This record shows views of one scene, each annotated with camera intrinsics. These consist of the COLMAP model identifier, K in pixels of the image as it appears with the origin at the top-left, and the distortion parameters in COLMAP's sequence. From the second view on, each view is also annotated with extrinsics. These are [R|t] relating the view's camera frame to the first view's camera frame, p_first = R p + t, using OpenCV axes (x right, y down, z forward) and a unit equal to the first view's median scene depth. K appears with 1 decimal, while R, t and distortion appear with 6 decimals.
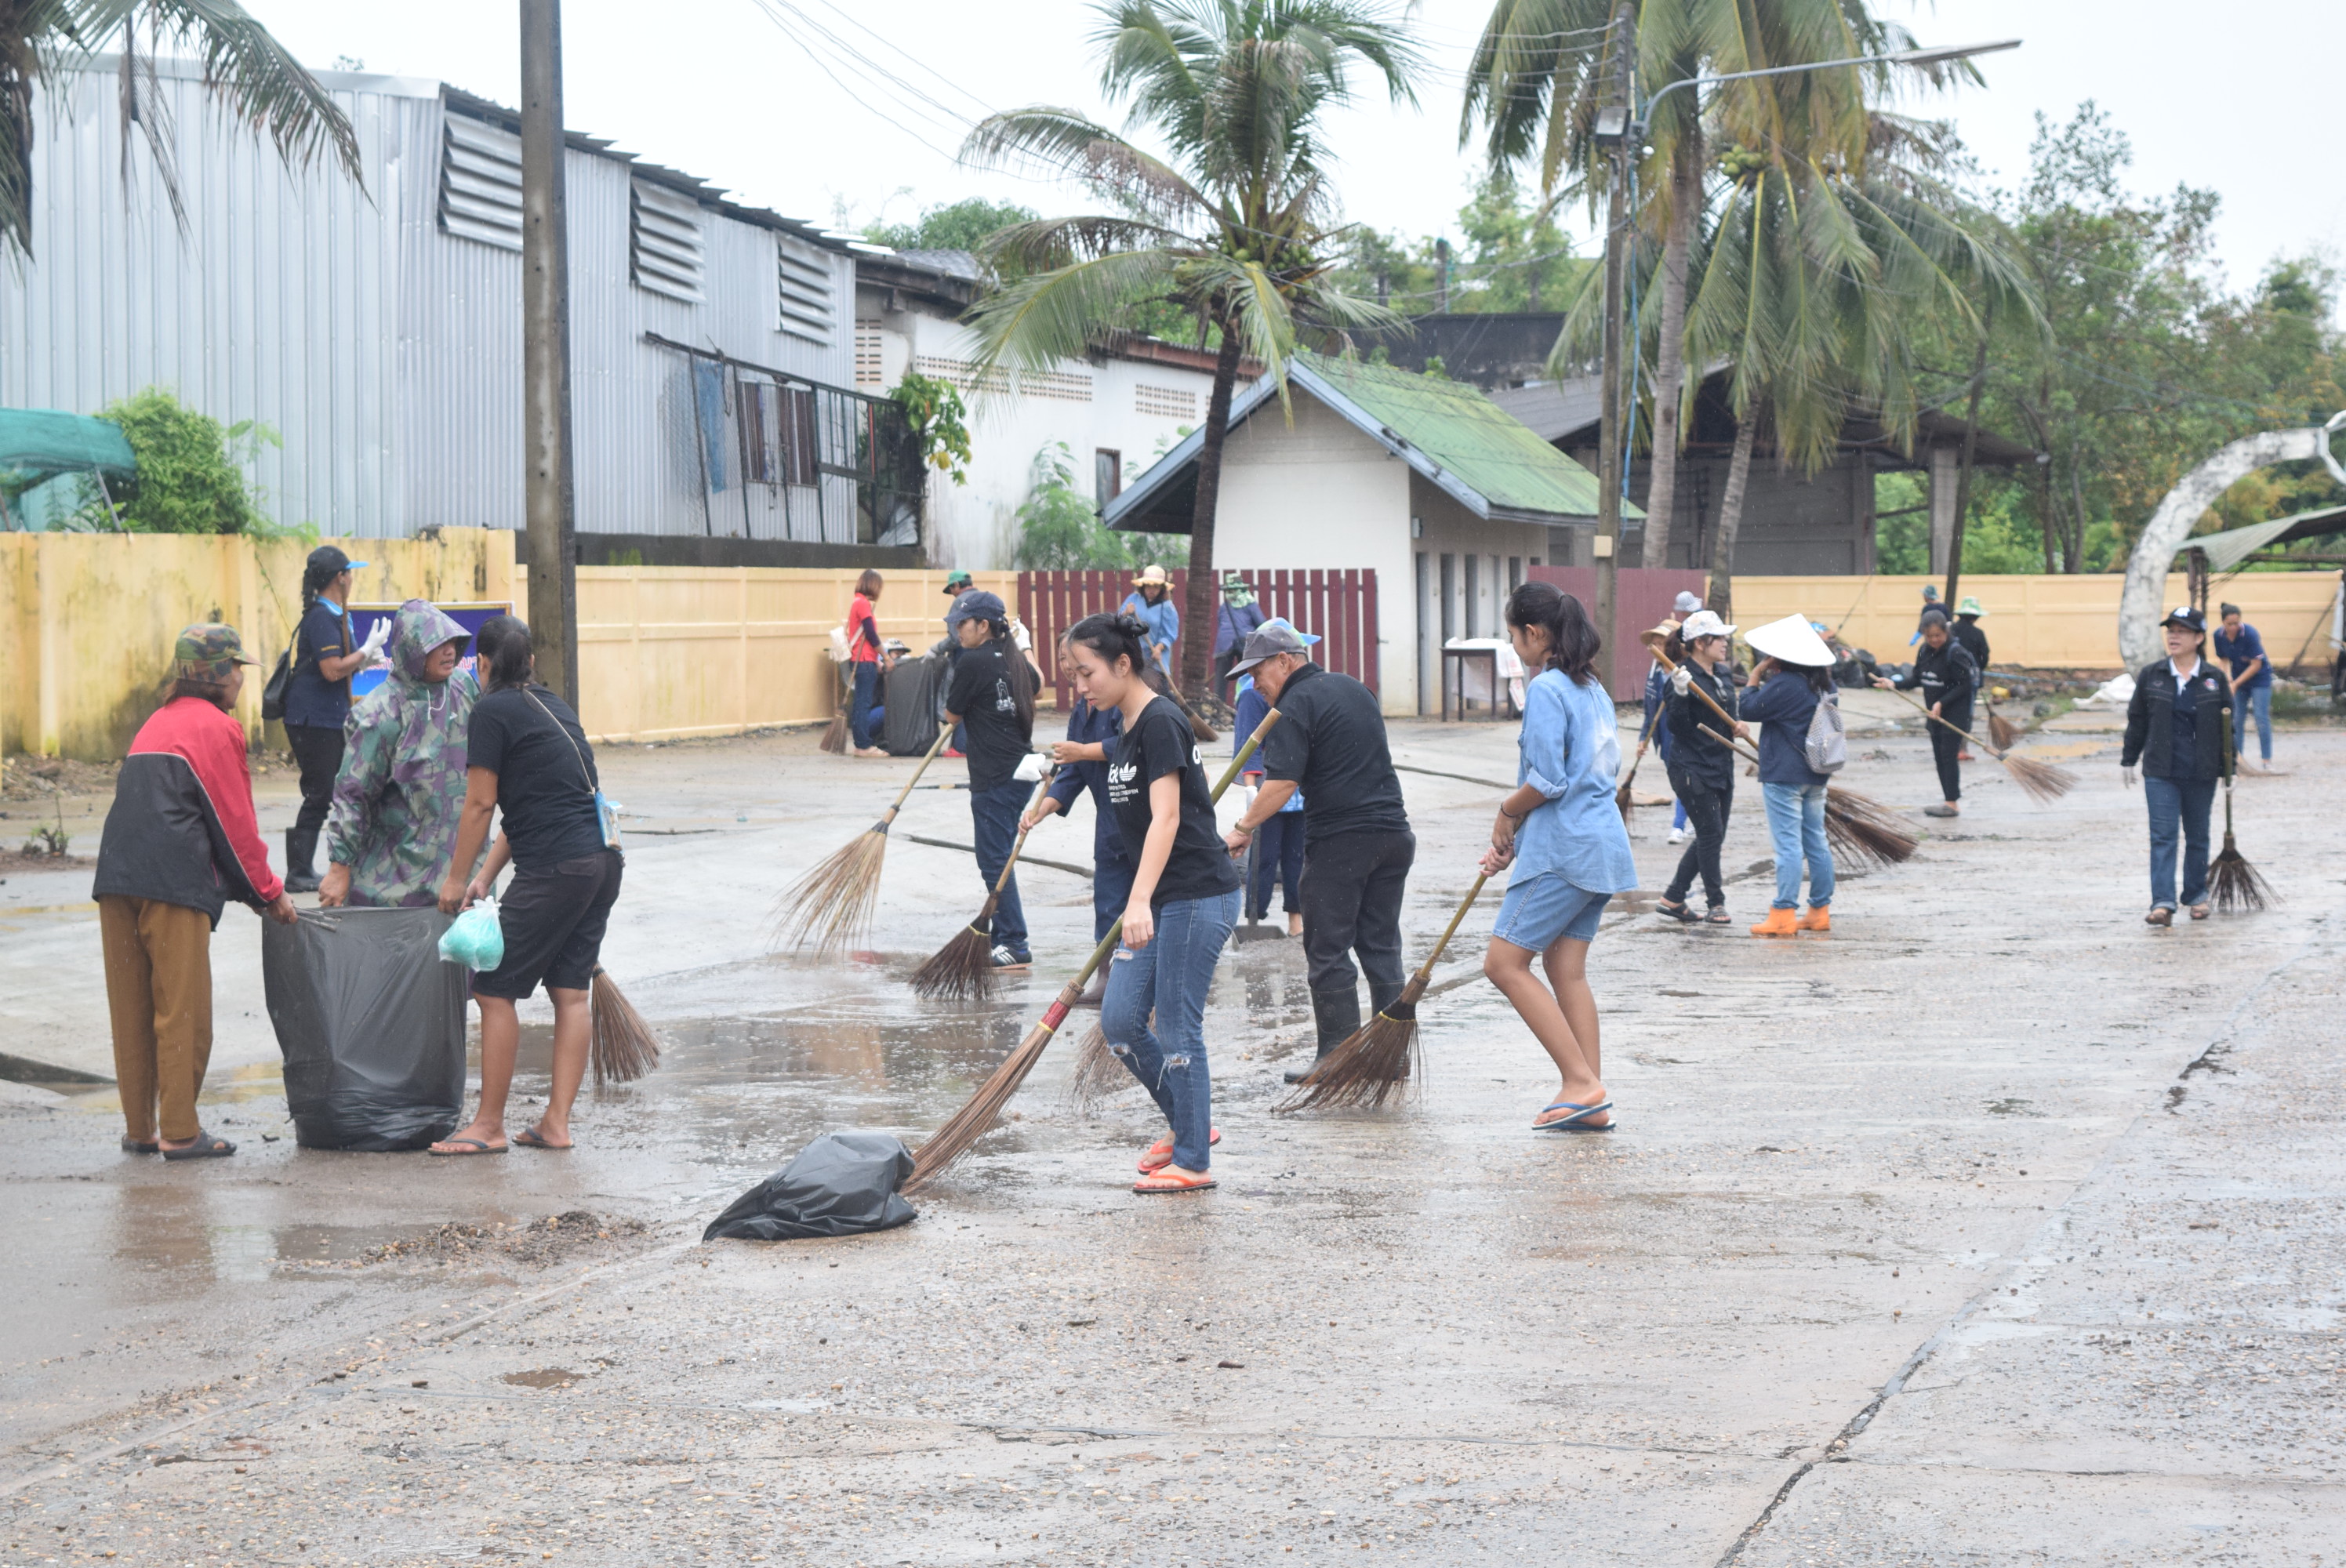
lens RADIAL K [[5060.3, 0, 1175.0], [0, 5060.3, 779.6], [0, 0, 1]] dist [0.040232, 0.000000]
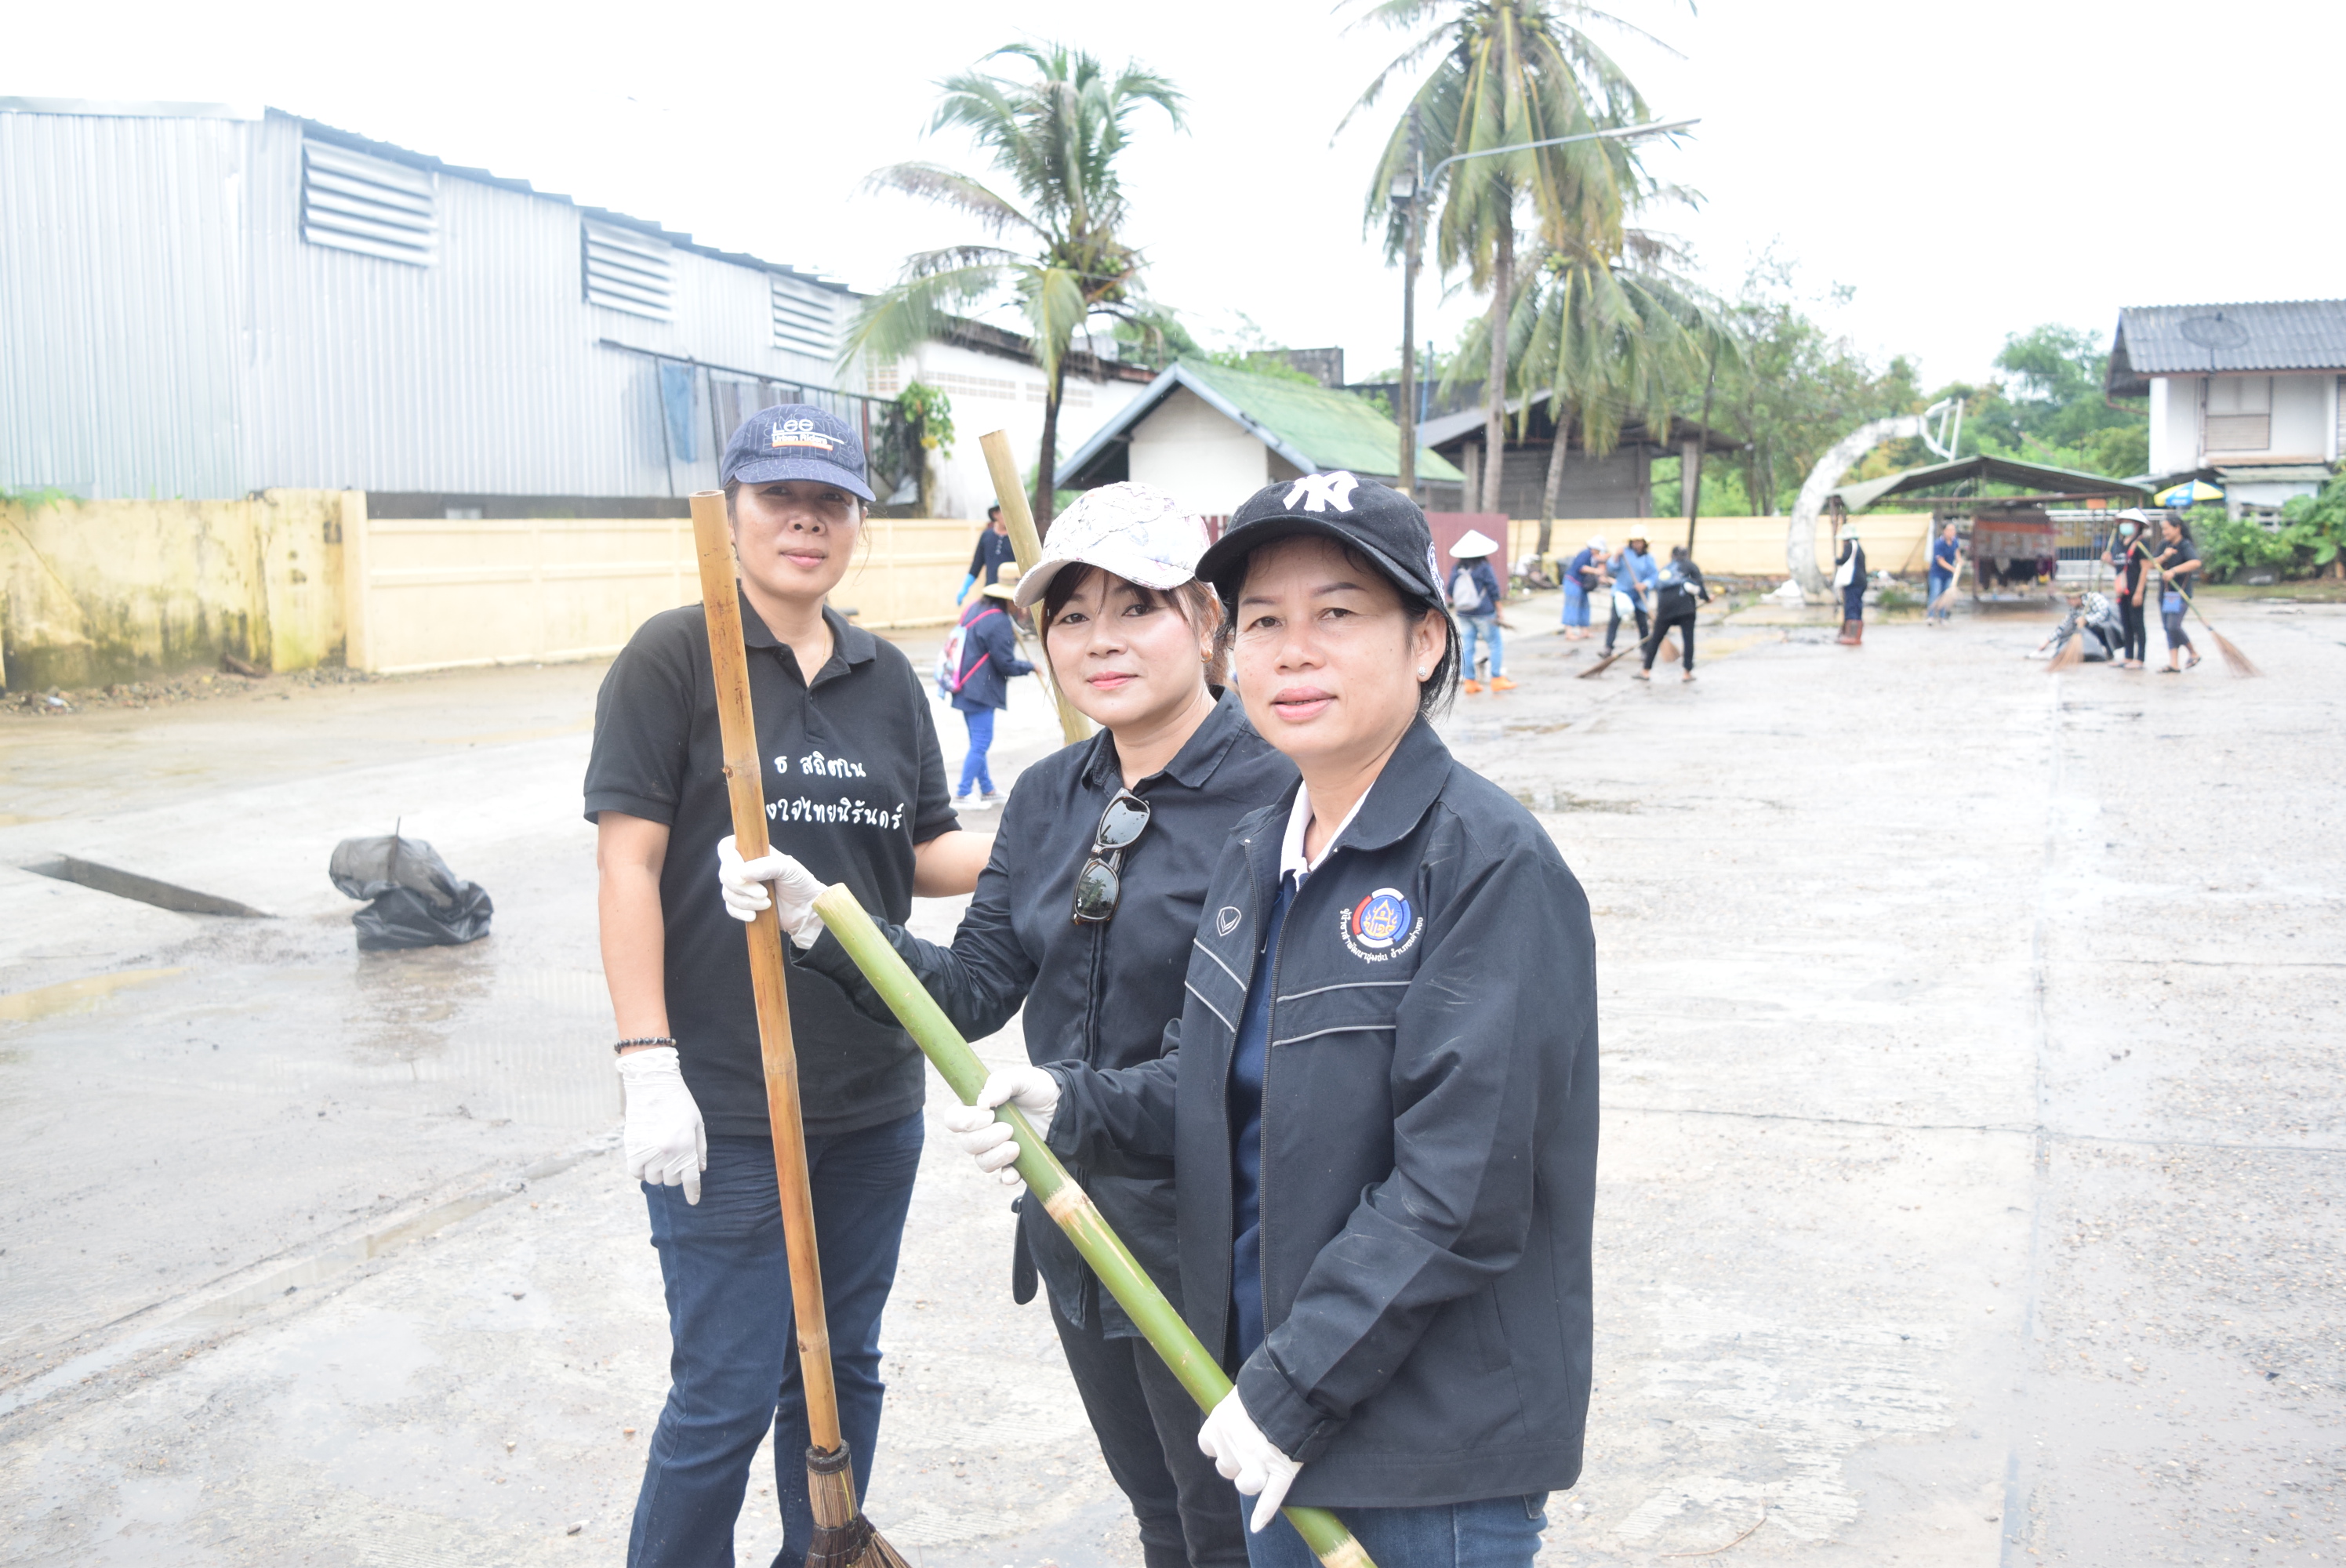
lens RADIAL K [[2193.2, 0, 1165.7], [0, 2193.2, 788.4], [0, 0, 1]] dist [-0.081636, 0.000000]
pose [[0.994242, -0.001970, -0.107138, 0.084537], [0.010271, 0.996979, 0.076983, -0.012914], [0.106662, -0.077640, 0.991259, 0.390498]]
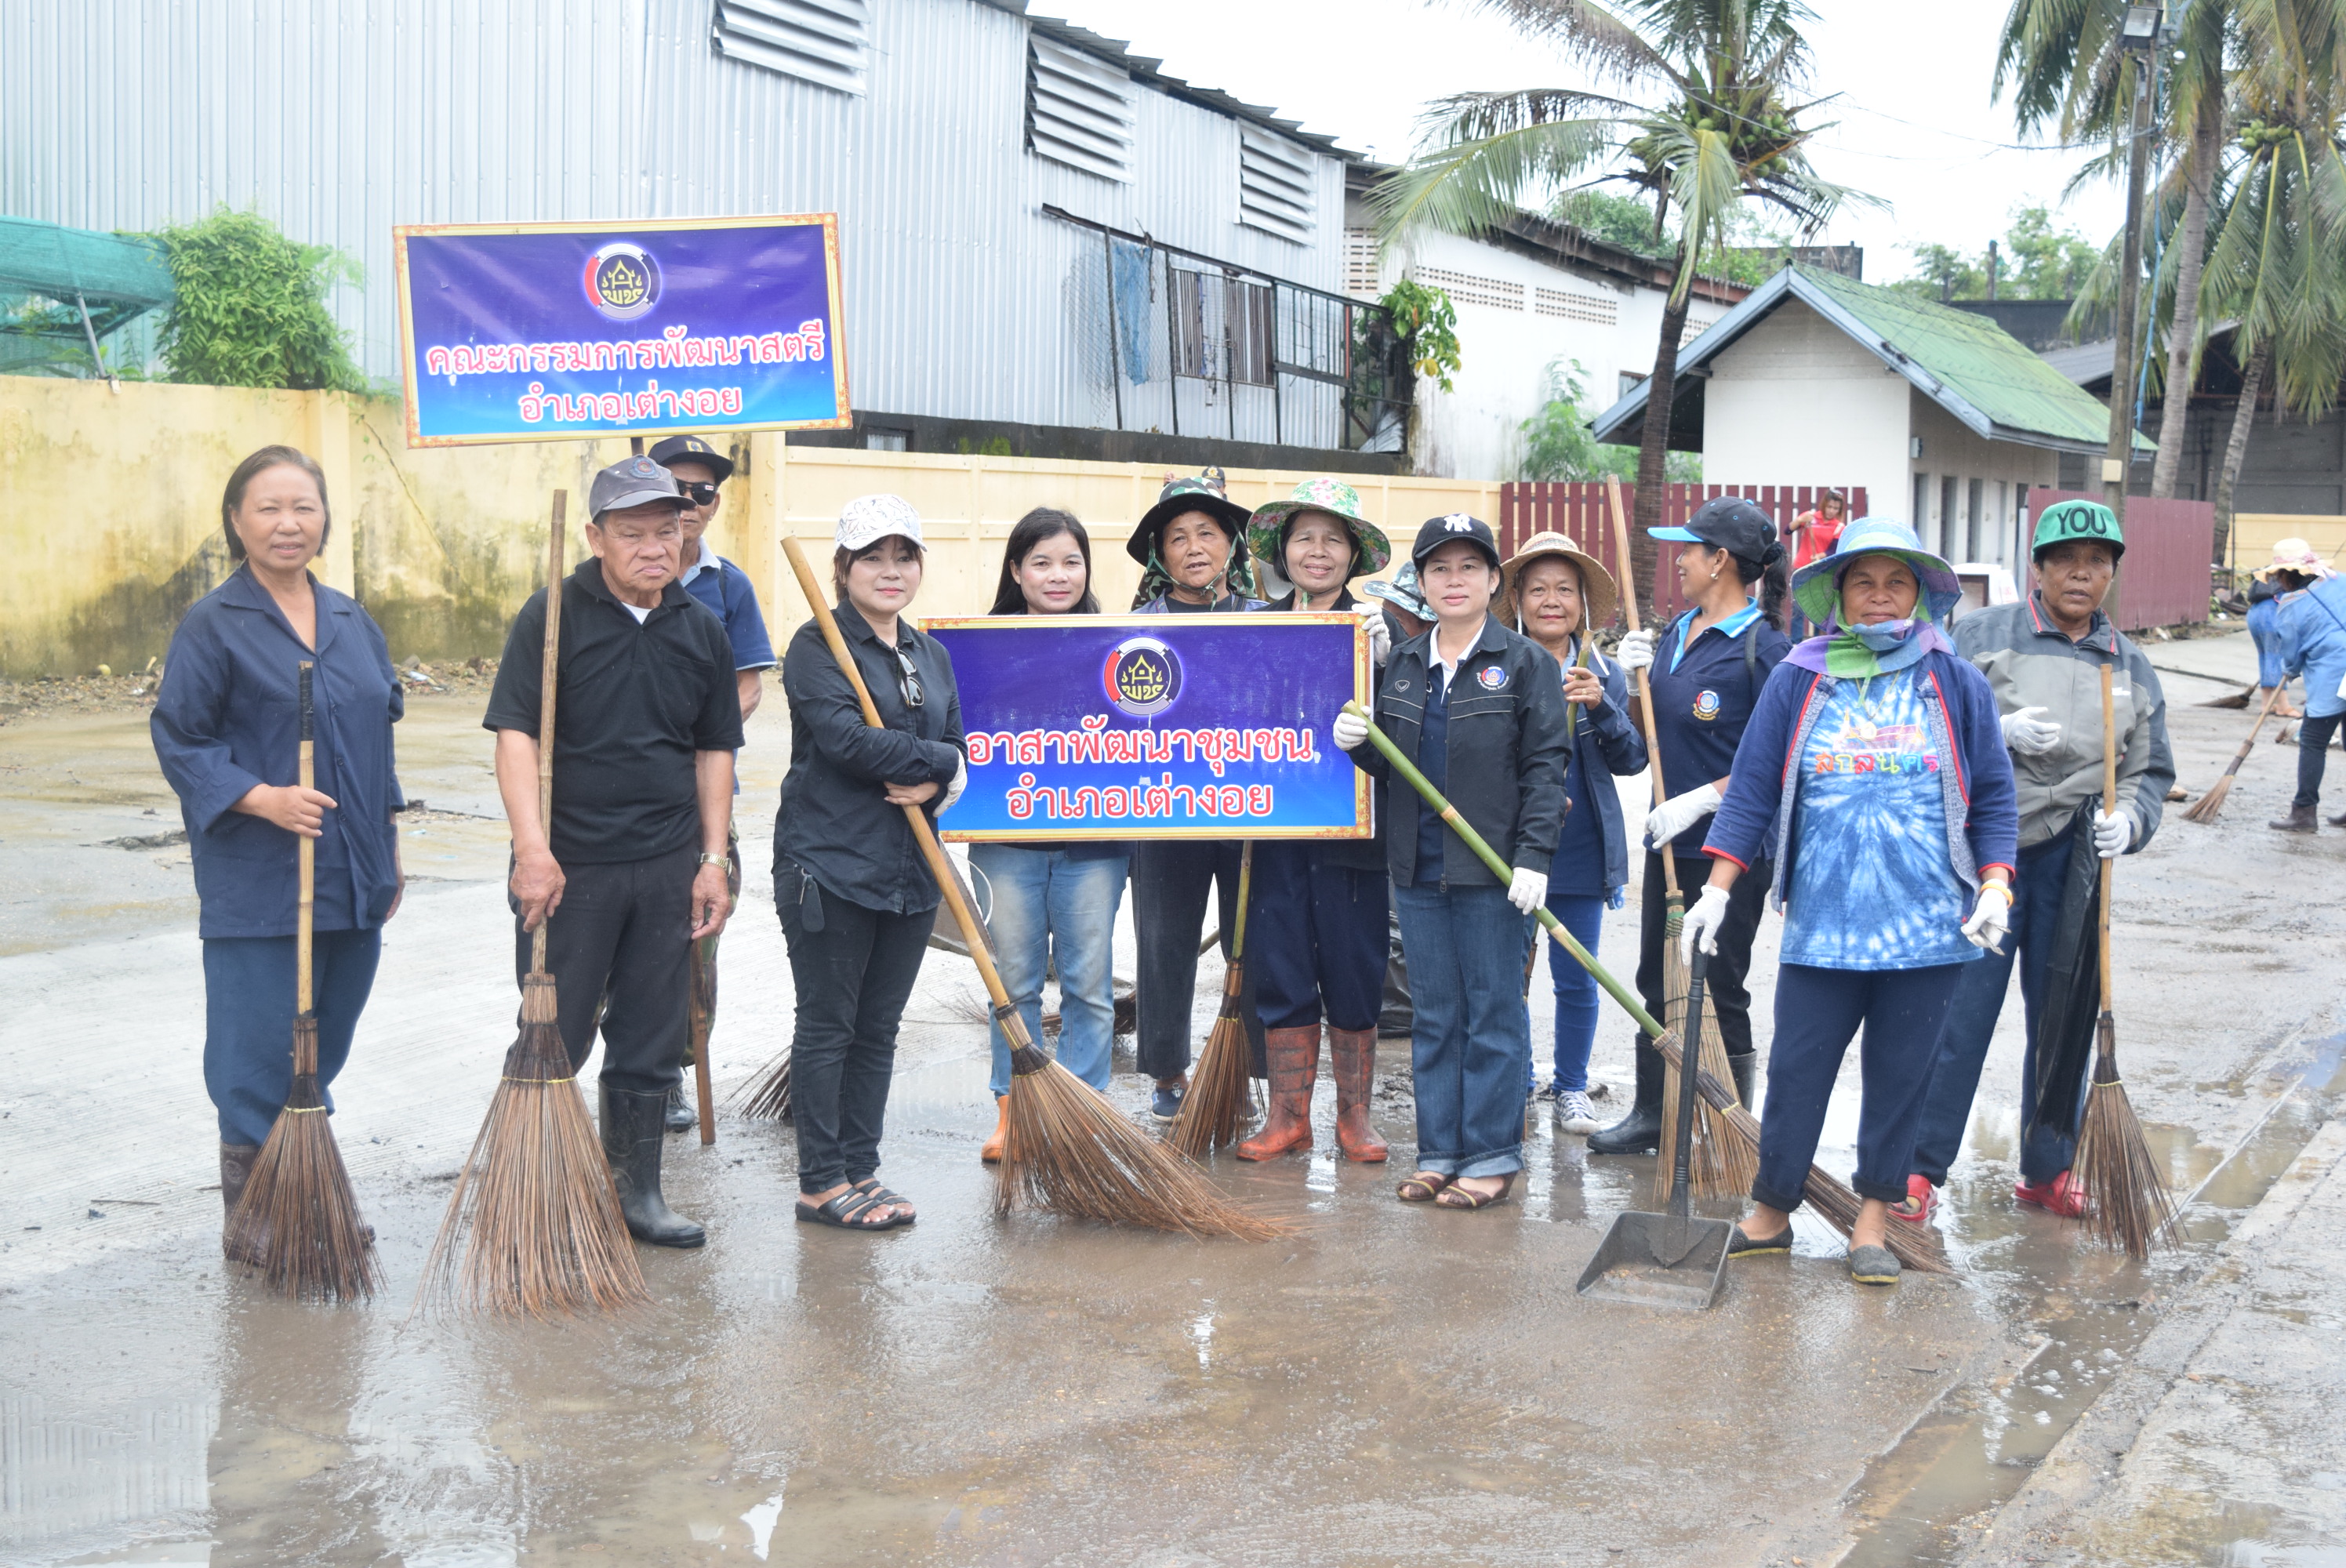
lens RADIAL K [[3206.1, 0, 1164.7], [0, 3206.1, 776.5], [0, 0, 1]] dist [-0.033143, 0.000000]
pose [[0.978901, 0.042258, -0.199917, 0.032427], [-0.033280, 0.998290, 0.048062, -0.011386], [0.201606, -0.040395, 0.978633, 0.368947]]
